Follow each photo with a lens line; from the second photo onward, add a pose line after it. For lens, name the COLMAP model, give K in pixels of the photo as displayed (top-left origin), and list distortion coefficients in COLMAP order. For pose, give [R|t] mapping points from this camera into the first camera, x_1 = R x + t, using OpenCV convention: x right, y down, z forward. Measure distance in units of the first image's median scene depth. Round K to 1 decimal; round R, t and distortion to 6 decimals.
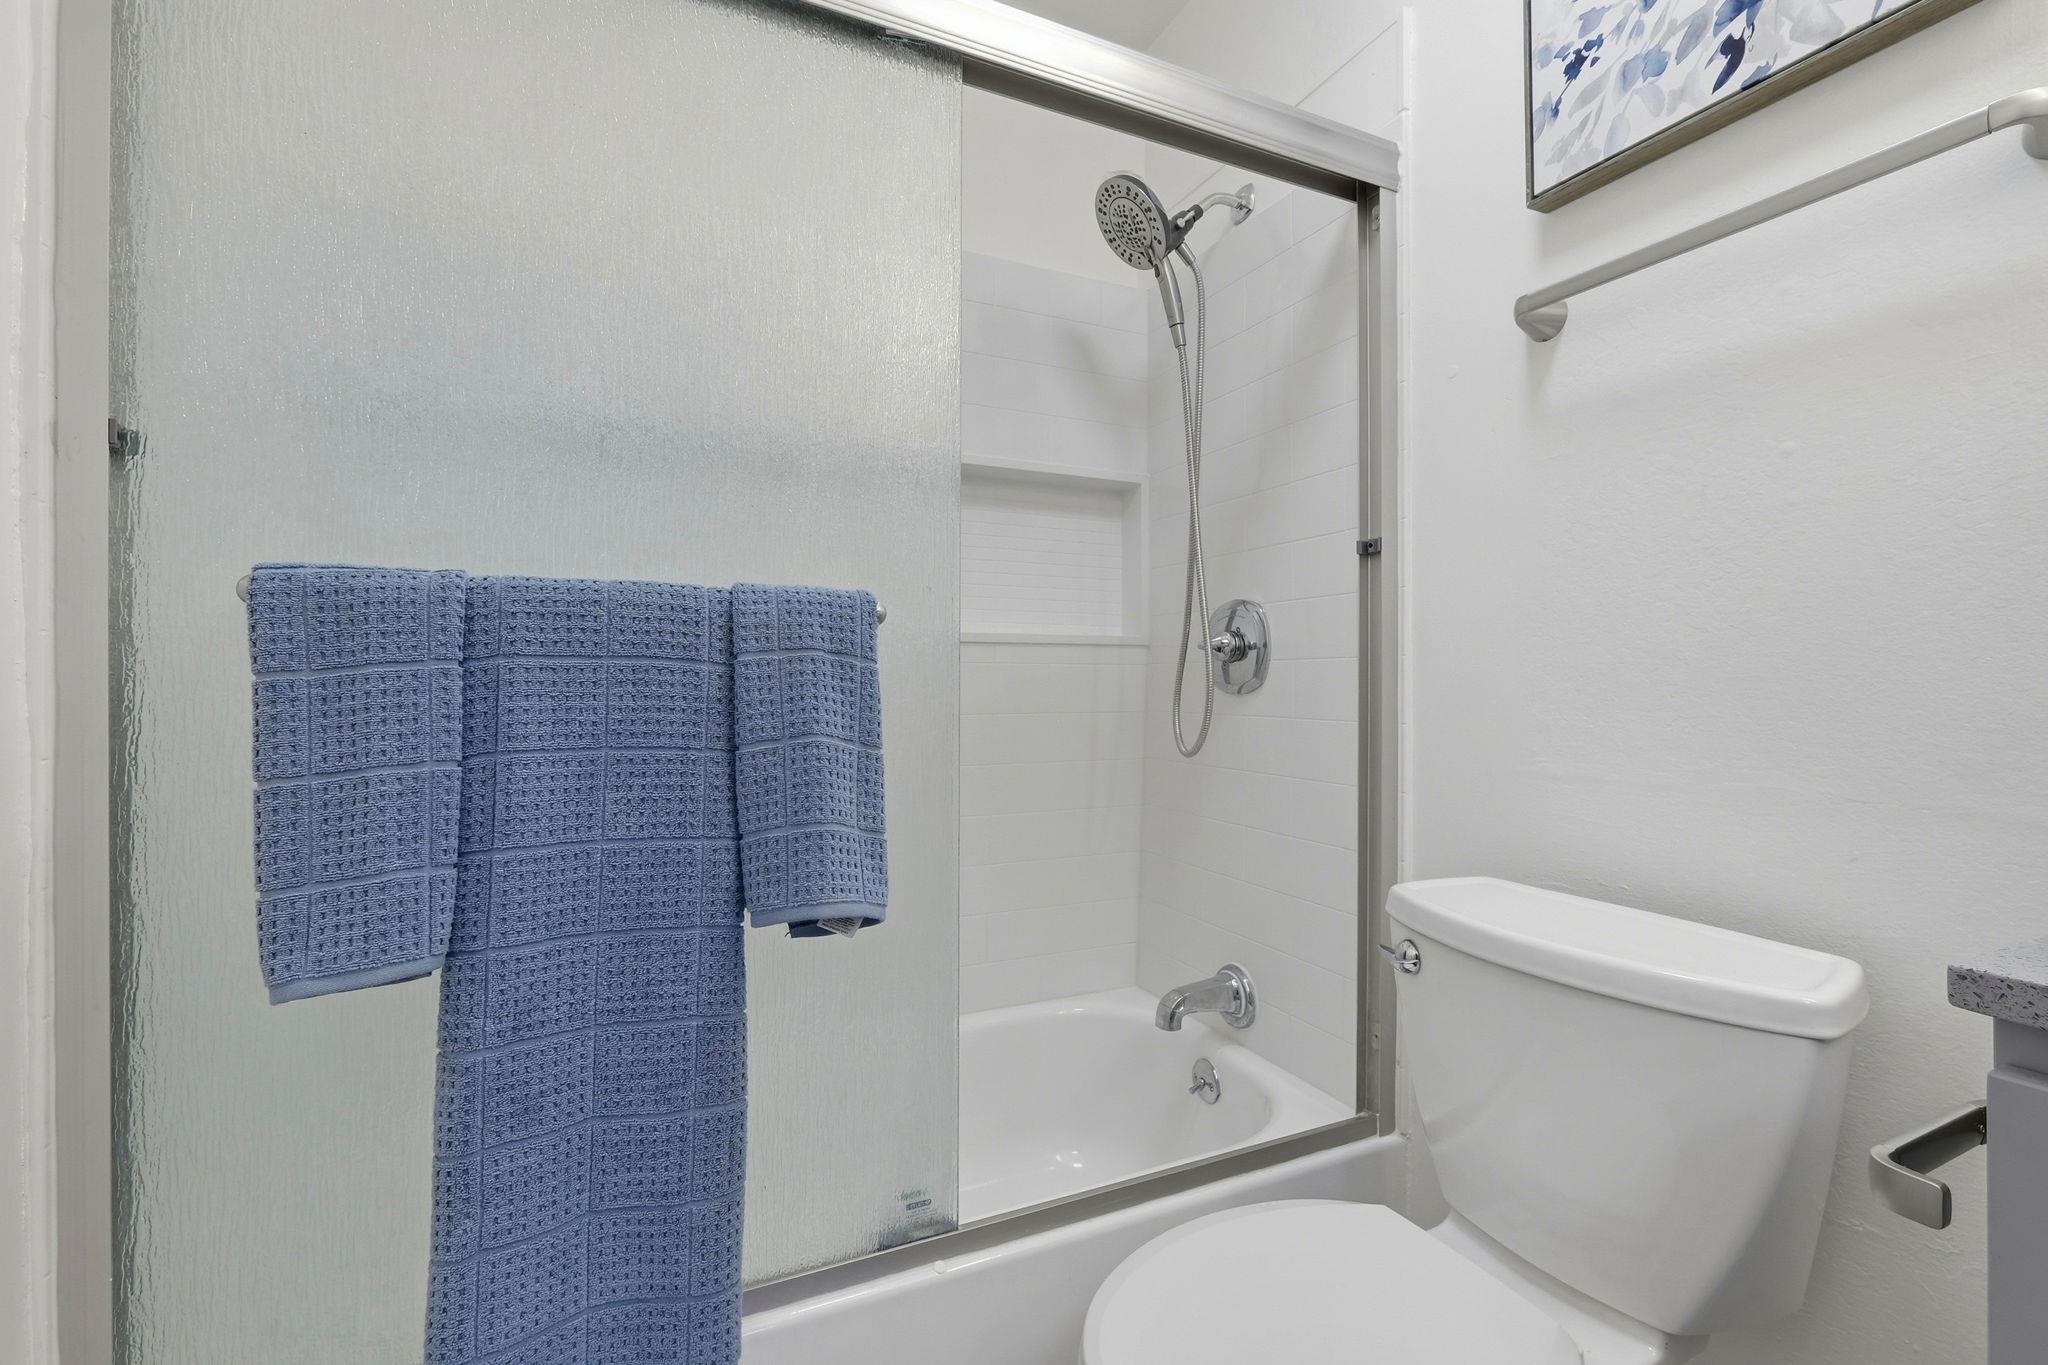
lens RADIAL K [[903.6, 0, 1031.0], [0, 903.6, 682.4], [0, 0, 1]] dist [0.001685, -0.000101]
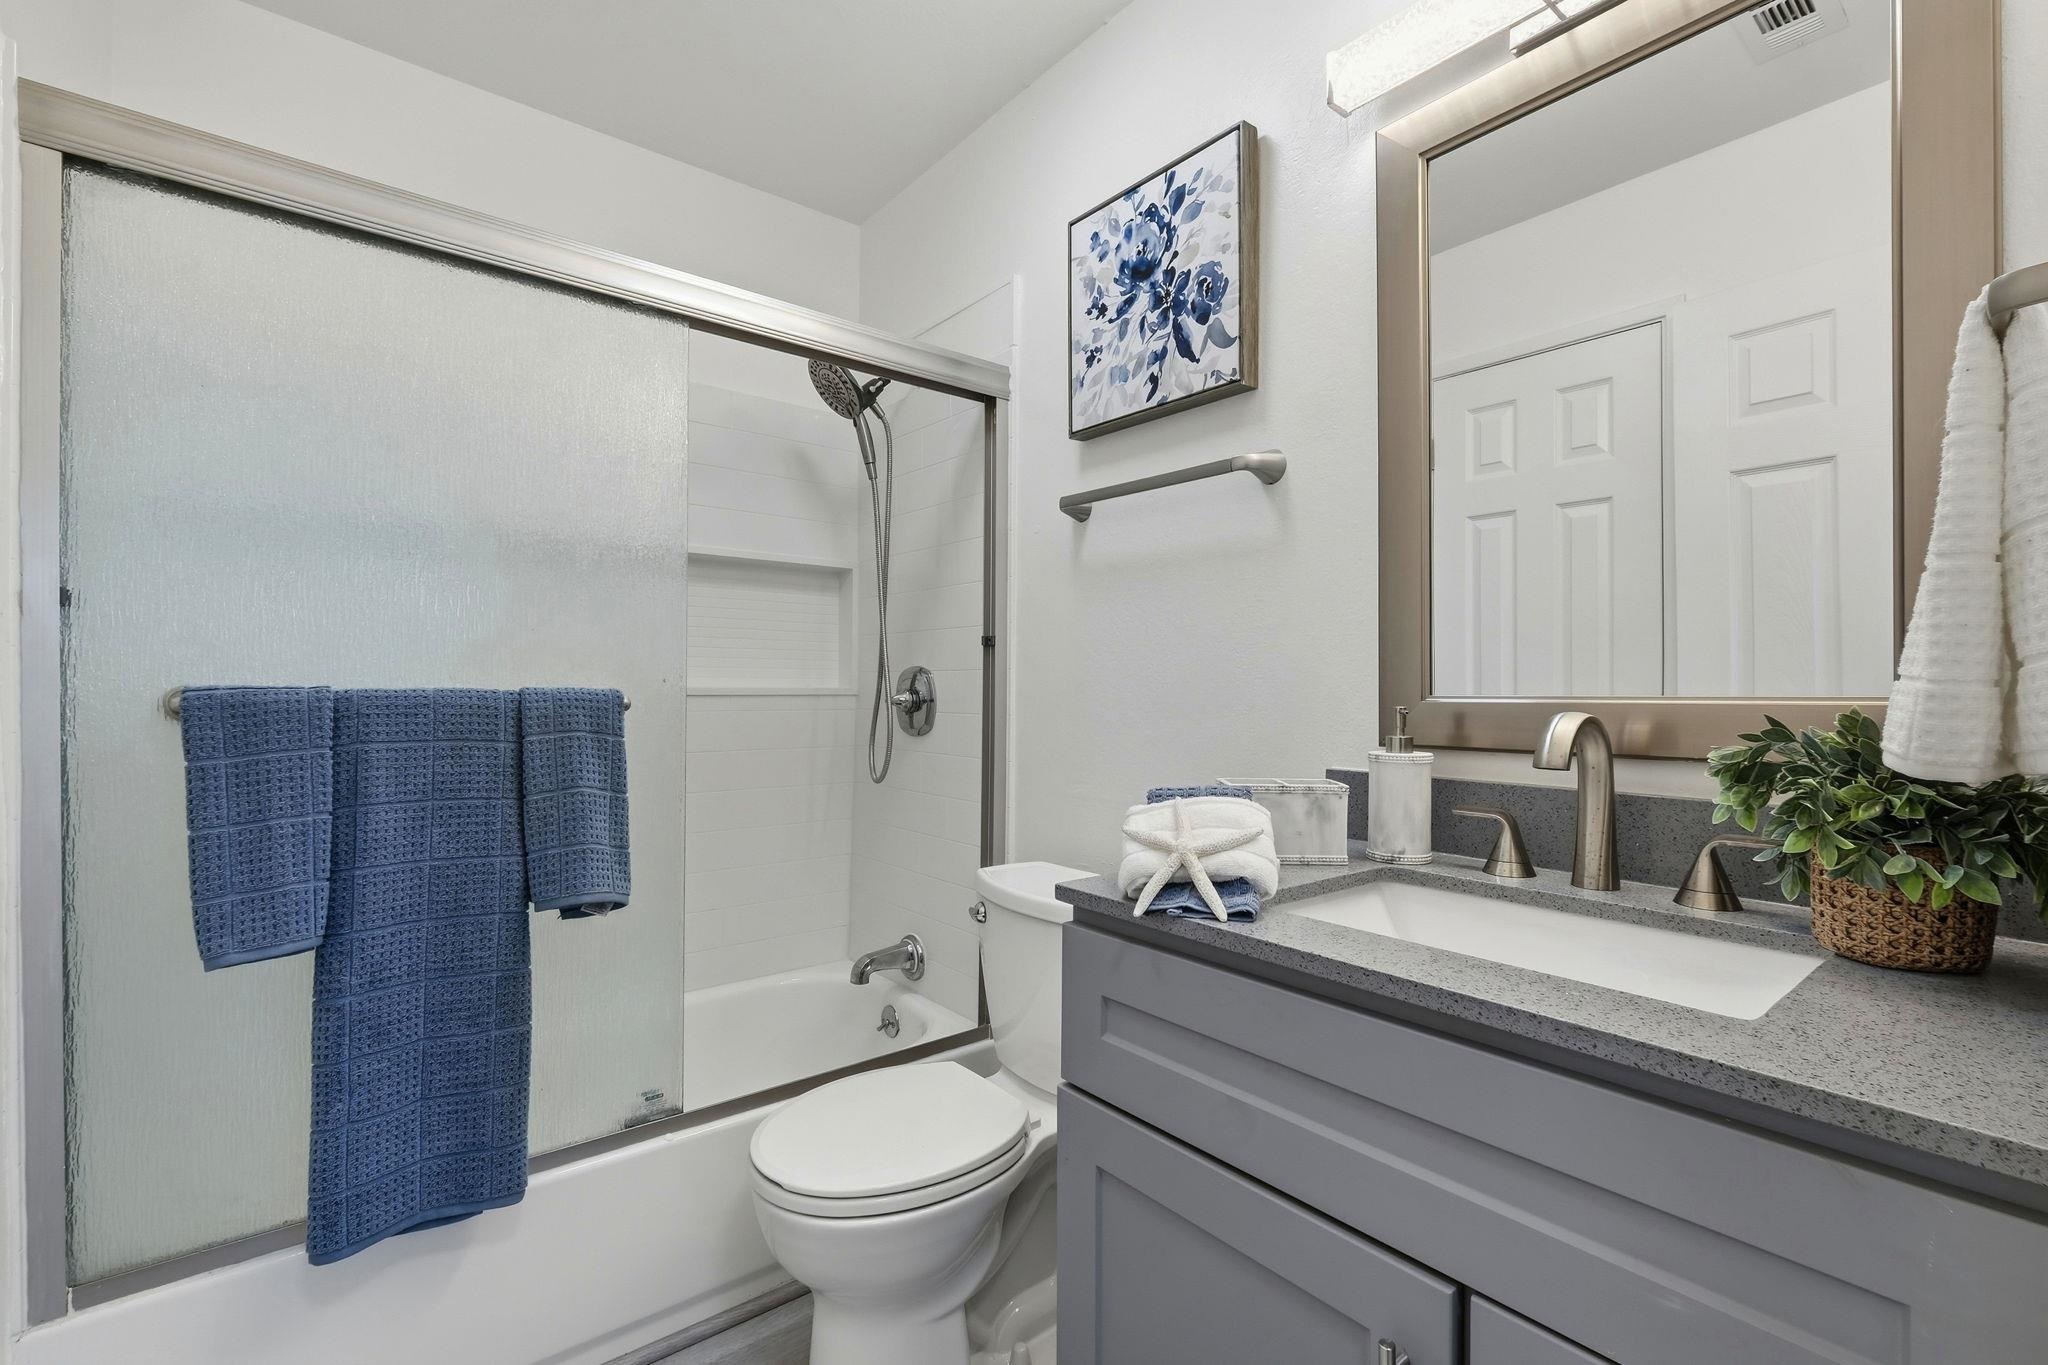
lens RADIAL K [[900.0, 0, 1029.9], [0, 900.0, 692.4], [0, 0, 1]] dist [0.000557, 0.000028]
pose [[0.972151, 0.003484, 0.234331, 0.146503], [-0.004739, 0.999977, 0.004793, -0.112559], [-0.234309, -0.005770, 0.972145, -0.669302]]
